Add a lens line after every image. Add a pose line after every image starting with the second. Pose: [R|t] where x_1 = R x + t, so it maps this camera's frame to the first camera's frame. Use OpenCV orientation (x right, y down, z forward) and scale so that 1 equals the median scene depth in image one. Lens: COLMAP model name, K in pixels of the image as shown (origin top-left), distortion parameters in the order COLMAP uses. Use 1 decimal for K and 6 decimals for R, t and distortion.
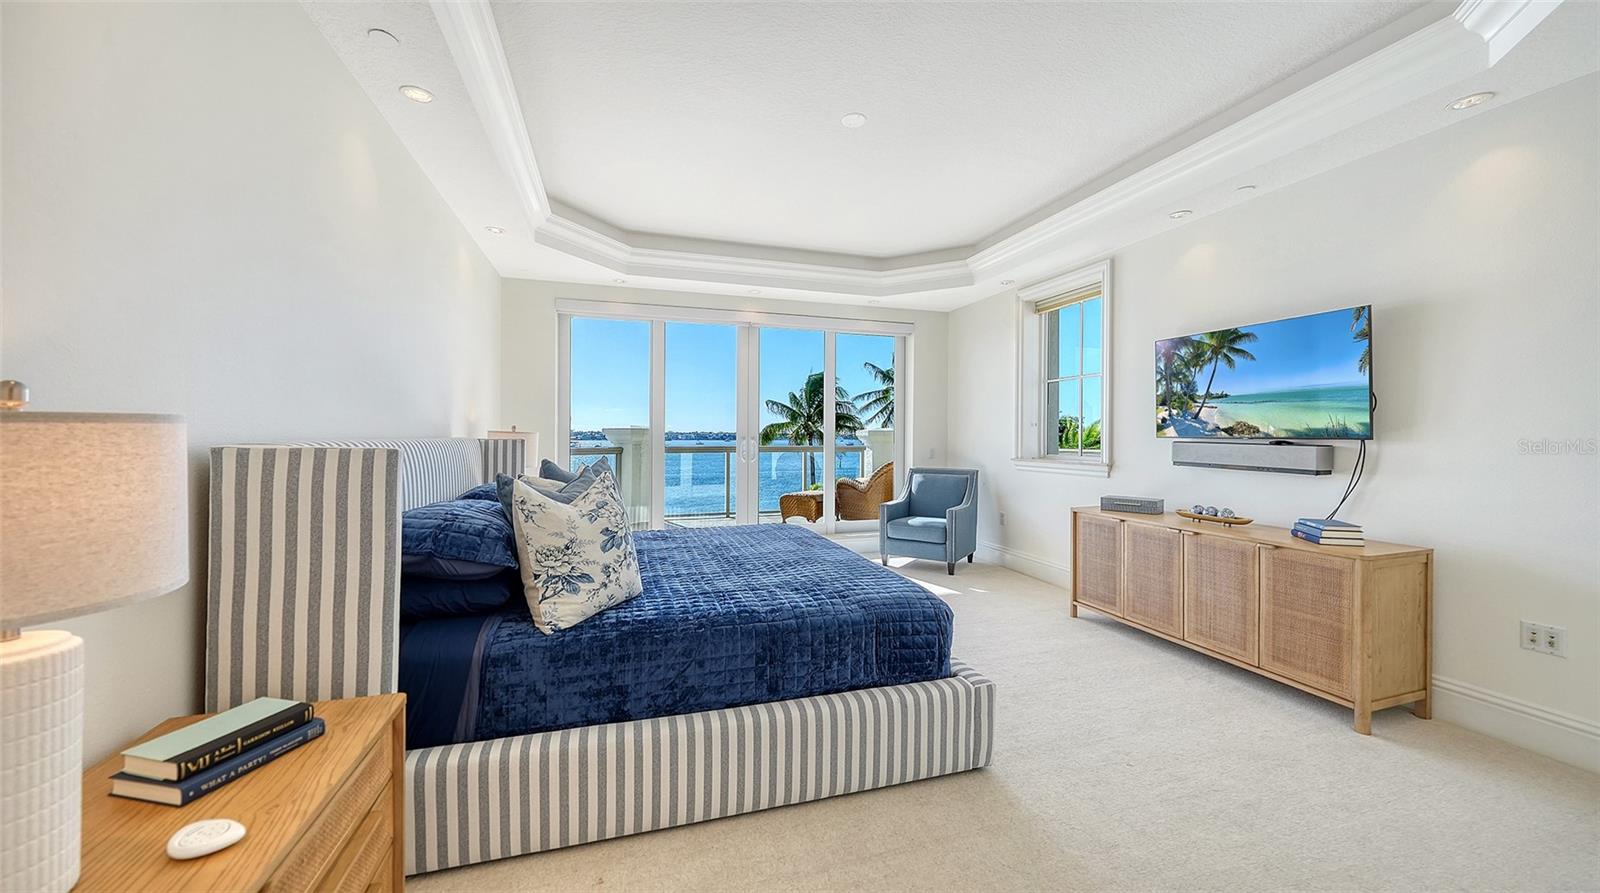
lens RADIAL K [[566.9, 0, 795.4], [0, 566.9, 441.8], [0, 0, 1]] dist [0.000656, 0.000031]
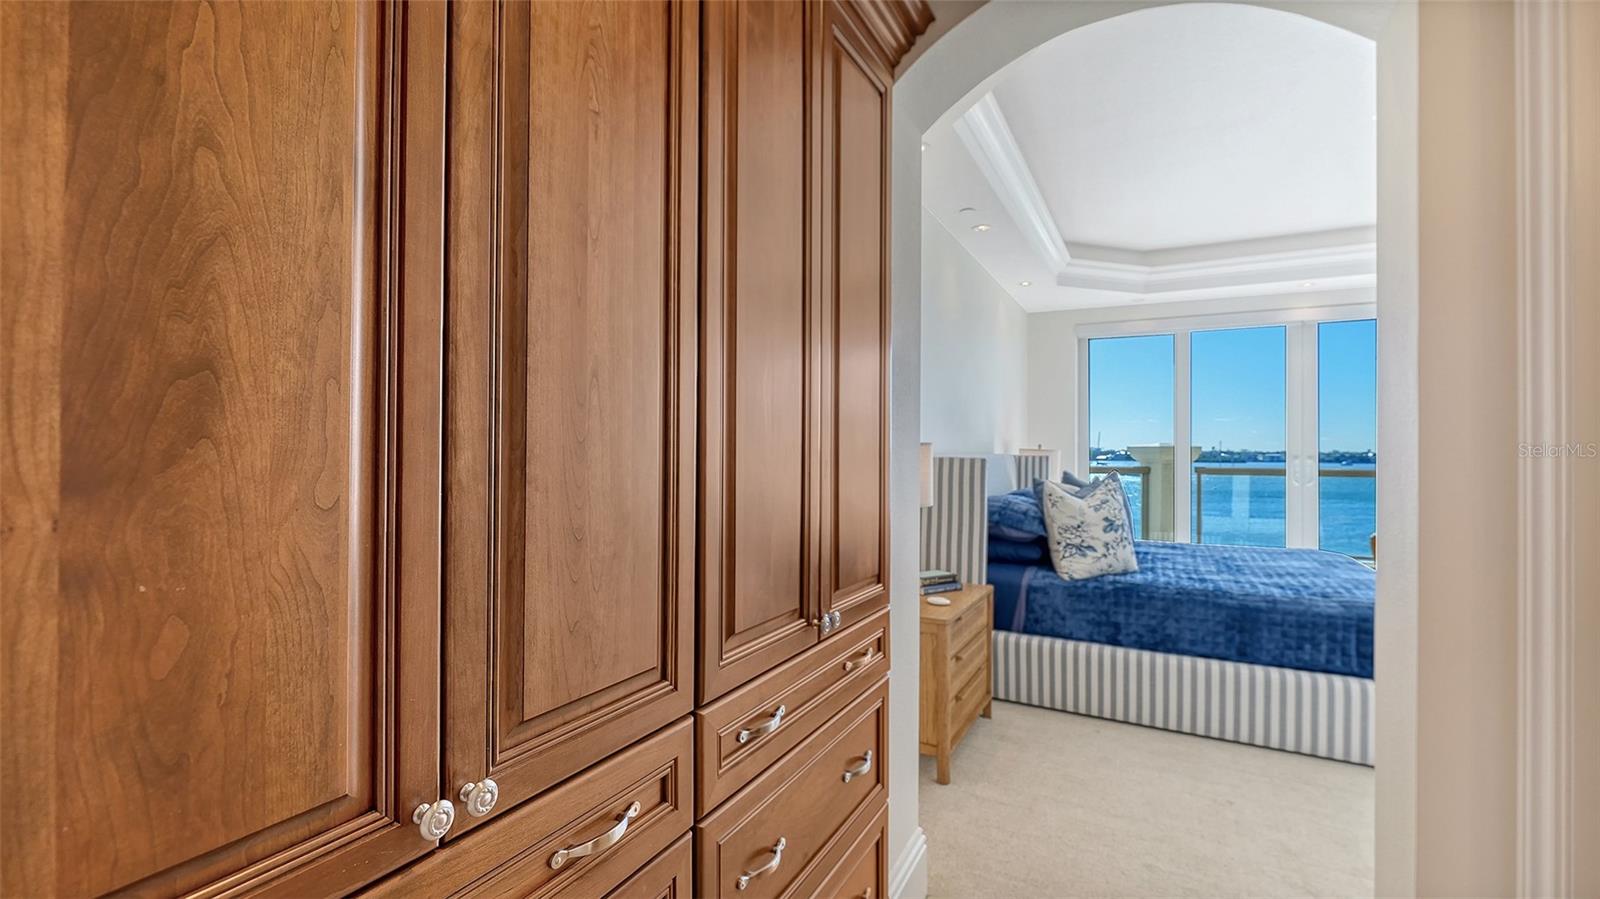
lens RADIAL K [[682.0, 0, 795.2], [0, 682.0, 440.2], [0, 0, 1]] dist [0.001495, 0.000046]
pose [[0.701407, -0.010758, -0.712680, 0.366504], [-0.012300, 0.999555, -0.027194, 0.016787], [0.712655, 0.027840, 0.700962, -0.822362]]
